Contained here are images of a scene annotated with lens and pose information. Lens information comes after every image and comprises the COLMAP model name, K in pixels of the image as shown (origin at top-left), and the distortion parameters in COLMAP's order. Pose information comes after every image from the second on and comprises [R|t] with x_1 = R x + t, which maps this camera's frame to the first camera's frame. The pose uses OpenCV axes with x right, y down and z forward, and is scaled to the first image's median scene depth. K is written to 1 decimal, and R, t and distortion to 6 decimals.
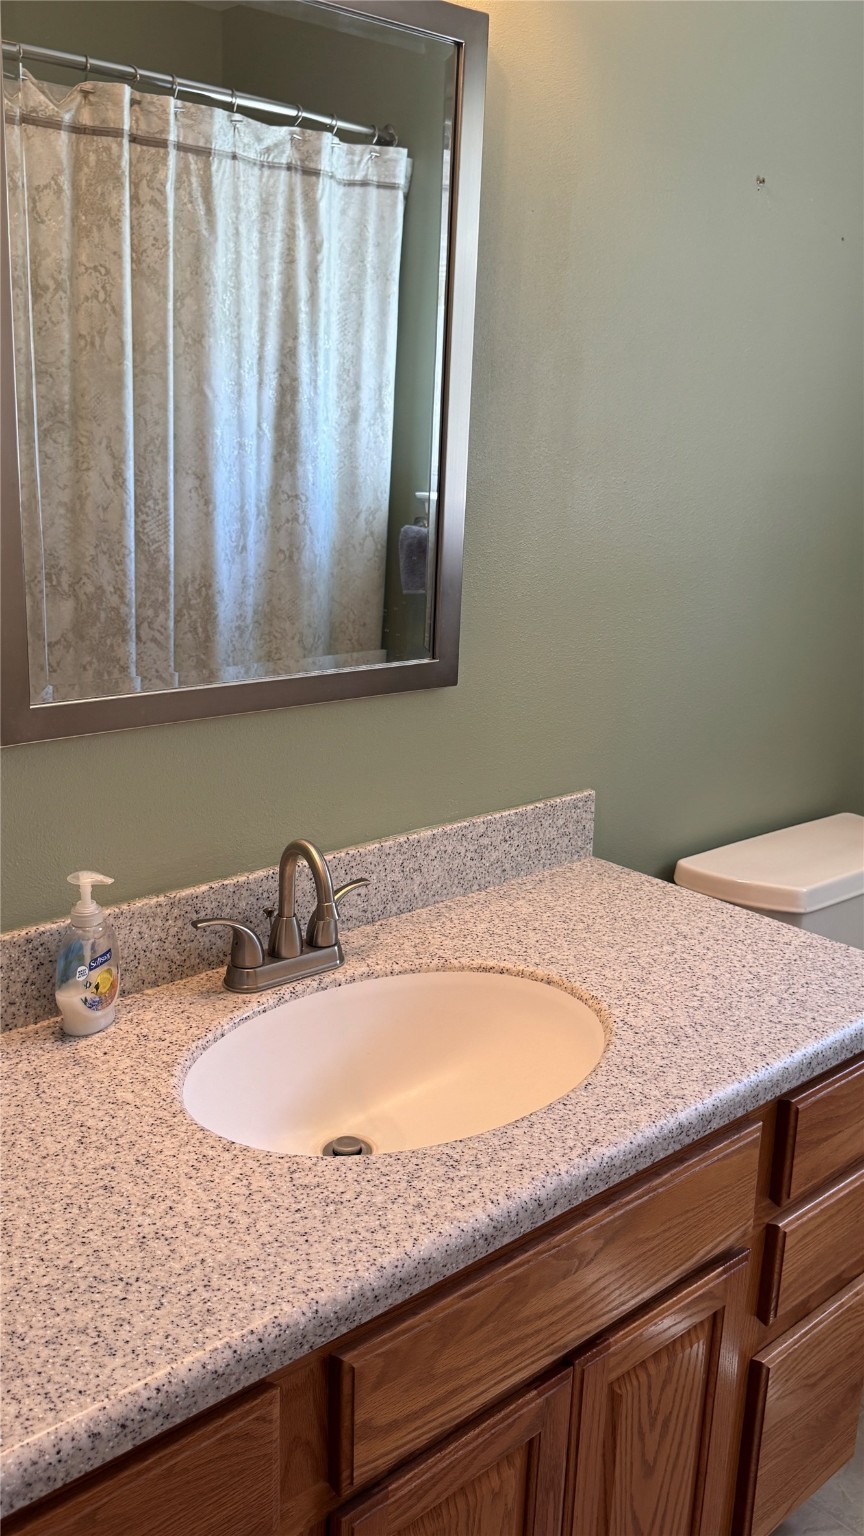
lens RADIAL K [[1346.1, 0, 437.0], [0, 1346.1, 783.6], [0, 0, 1]] dist [0.129741, -0.239142]
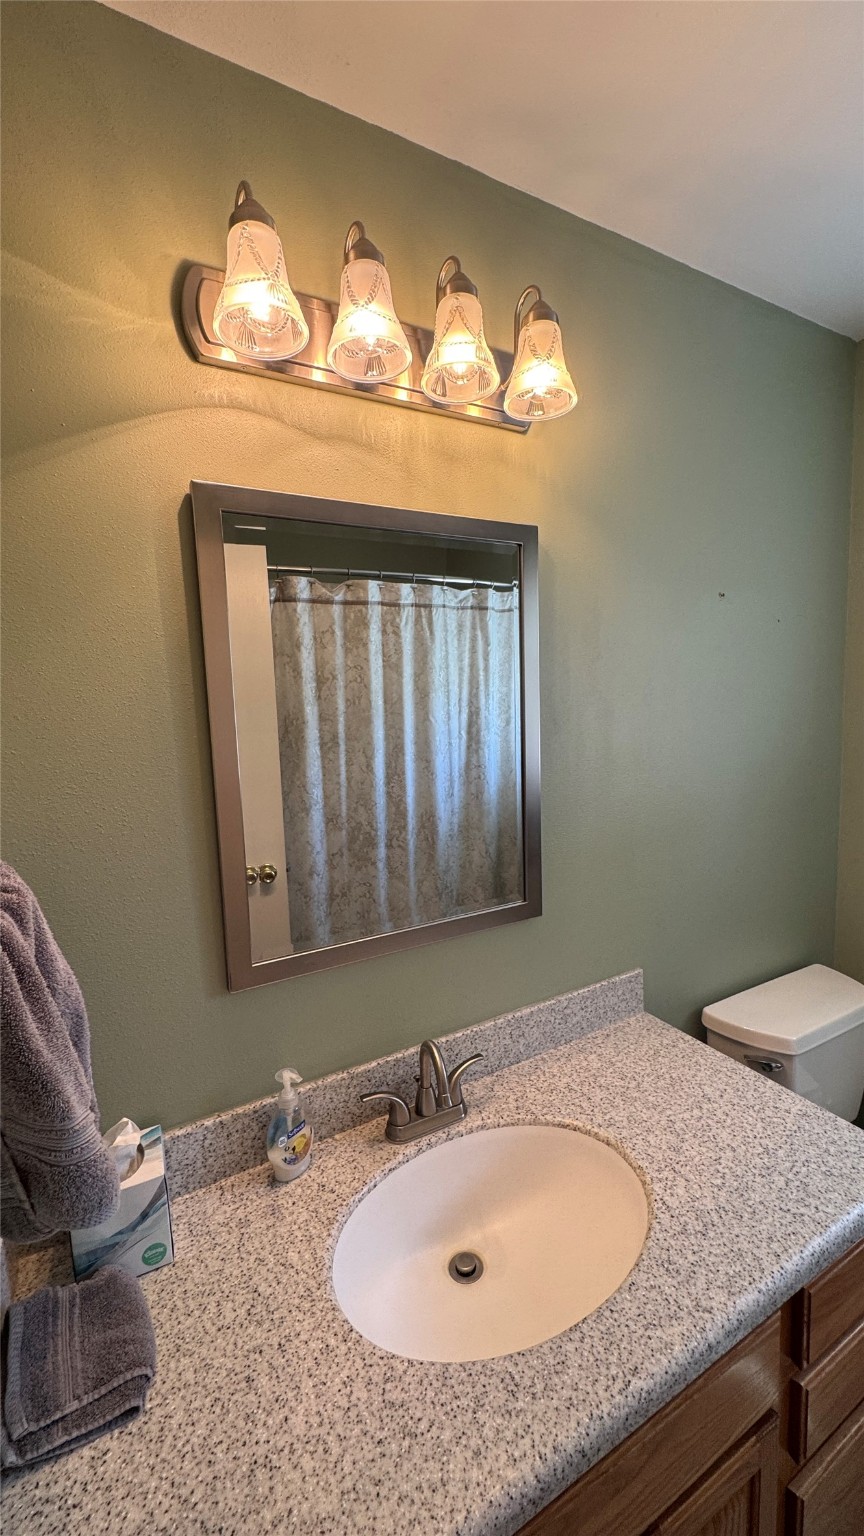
lens RADIAL K [[619.0, 0, 434.8], [0, 619.0, 768.6], [0, 0, 1]] dist [0.002562, -0.001419]
pose [[0.971664, -0.045725, -0.231901, 0.076059], [0.010305, 0.988372, -0.151705, -0.148538], [0.236141, 0.145017, 0.960837, 0.275070]]
